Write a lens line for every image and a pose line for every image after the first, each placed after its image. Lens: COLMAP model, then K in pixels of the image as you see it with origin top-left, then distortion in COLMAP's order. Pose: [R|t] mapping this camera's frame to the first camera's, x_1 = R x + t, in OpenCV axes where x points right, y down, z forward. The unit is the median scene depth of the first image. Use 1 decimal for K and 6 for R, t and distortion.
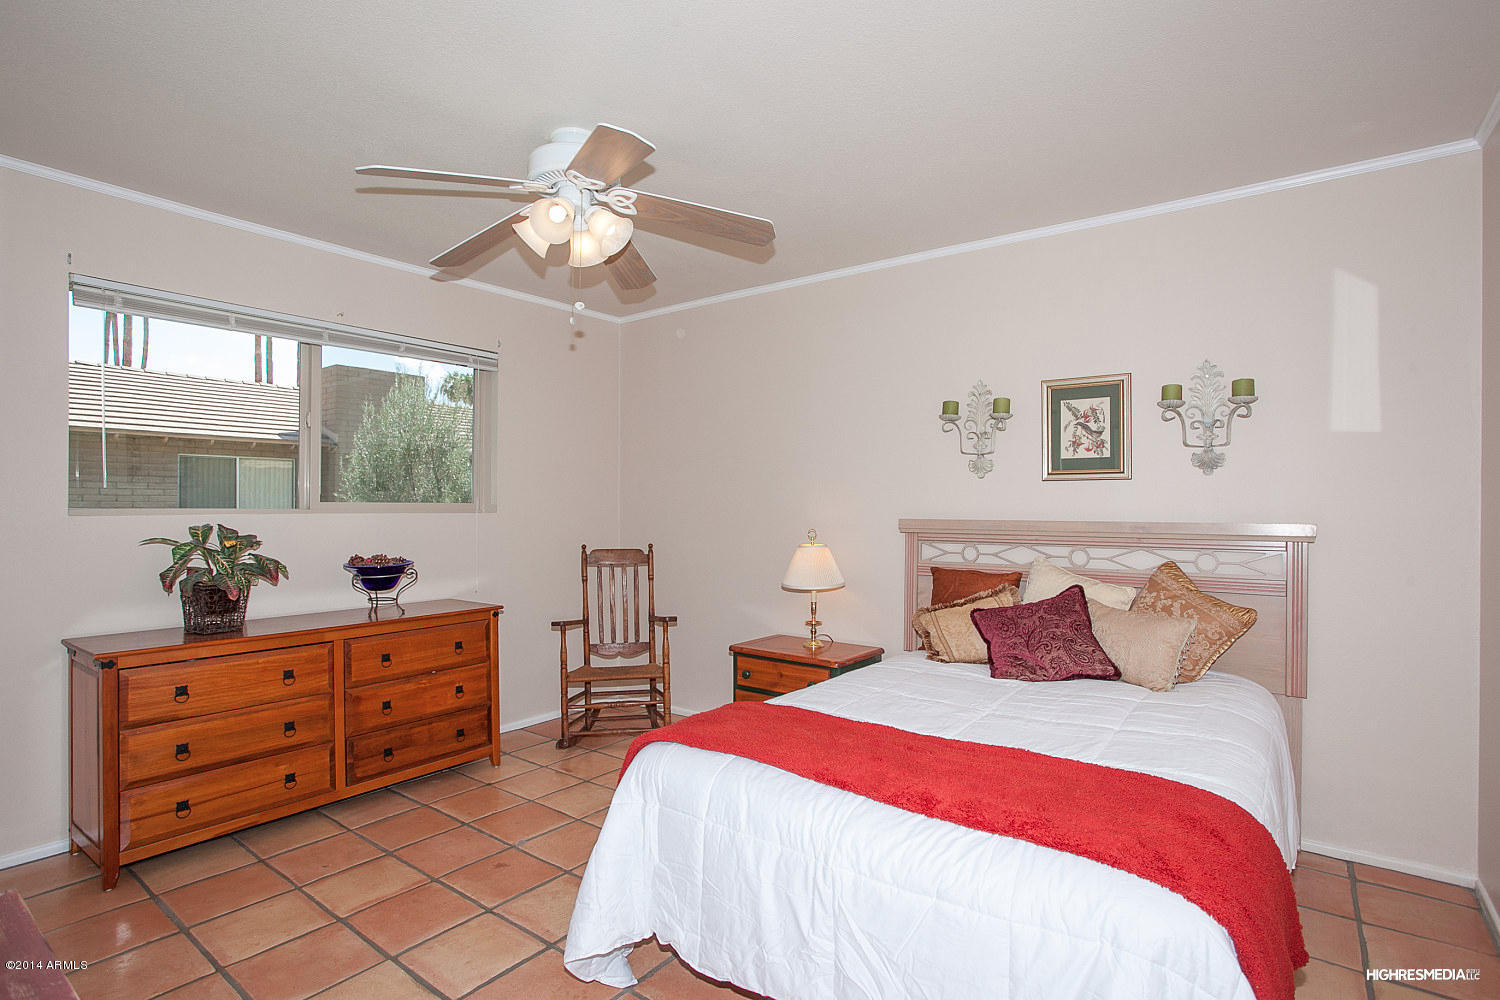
lens RADIAL K [[752.8, 0, 758.8], [0, 752.8, 487.2], [0, 0, 1]] dist [-0.062204, 0.032776]
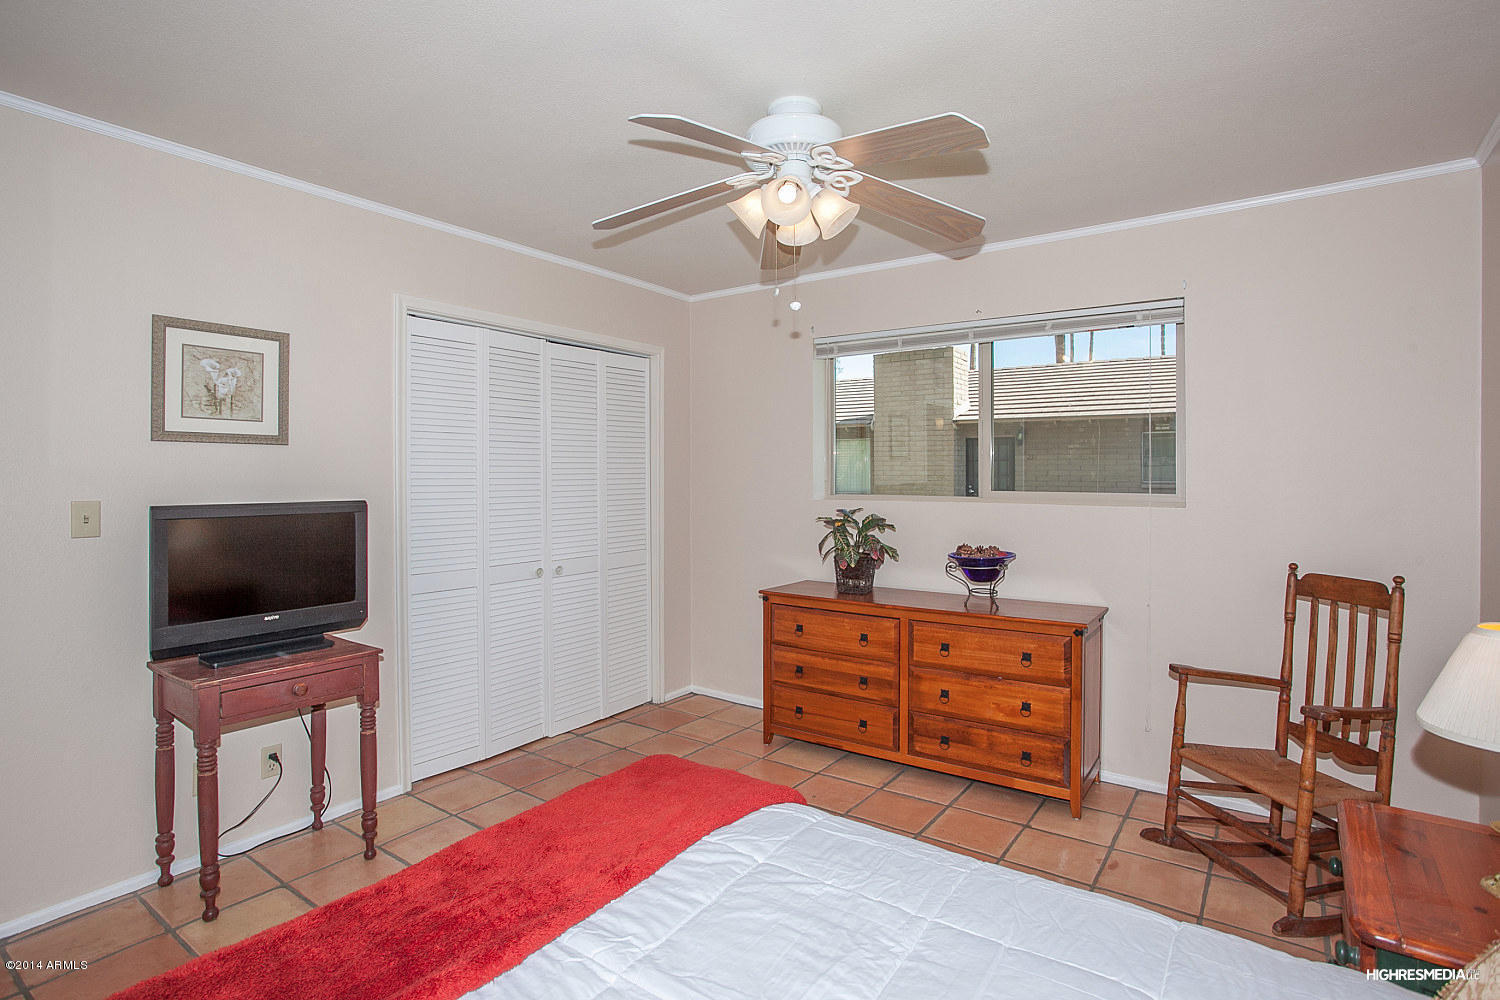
lens RADIAL K [[752.8, 0, 758.8], [0, 752.8, 487.2], [0, 0, 1]] dist [-0.062204, 0.032776]
pose [[0.022166, 0.008423, -0.999719, 0.447084], [0.018156, 0.999796, 0.008827, -0.001580], [0.999589, -0.018346, 0.022009, 0.636902]]
